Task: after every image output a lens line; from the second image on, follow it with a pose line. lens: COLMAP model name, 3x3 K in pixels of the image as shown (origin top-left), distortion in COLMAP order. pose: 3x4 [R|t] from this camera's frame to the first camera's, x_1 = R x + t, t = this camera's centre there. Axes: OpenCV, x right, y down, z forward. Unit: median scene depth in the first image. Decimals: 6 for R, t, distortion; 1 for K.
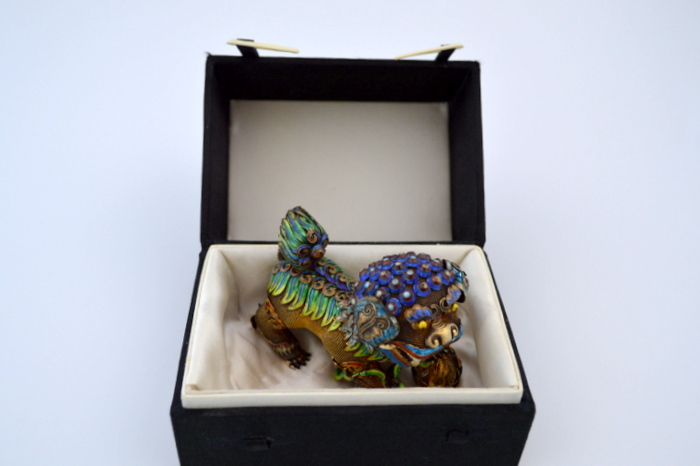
lens RADIAL K [[651.7, 0, 352.4], [0, 651.7, 232.2], [0, 0, 1]] dist [-0.011063, 0.000000]
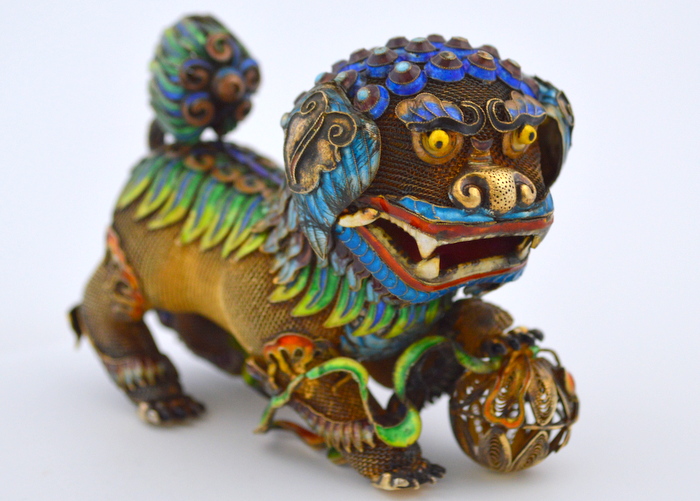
lens RADIAL K [[1701.5, 0, 350.1], [0, 1701.5, 249.8], [0, 0, 1]] dist [-0.151806, 0.000000]
pose [[0.991710, 0.029158, -0.125144, 0.167177], [-0.075114, 0.921732, -0.380485, 0.547481], [0.104255, 0.386731, 0.916281, 0.038186]]
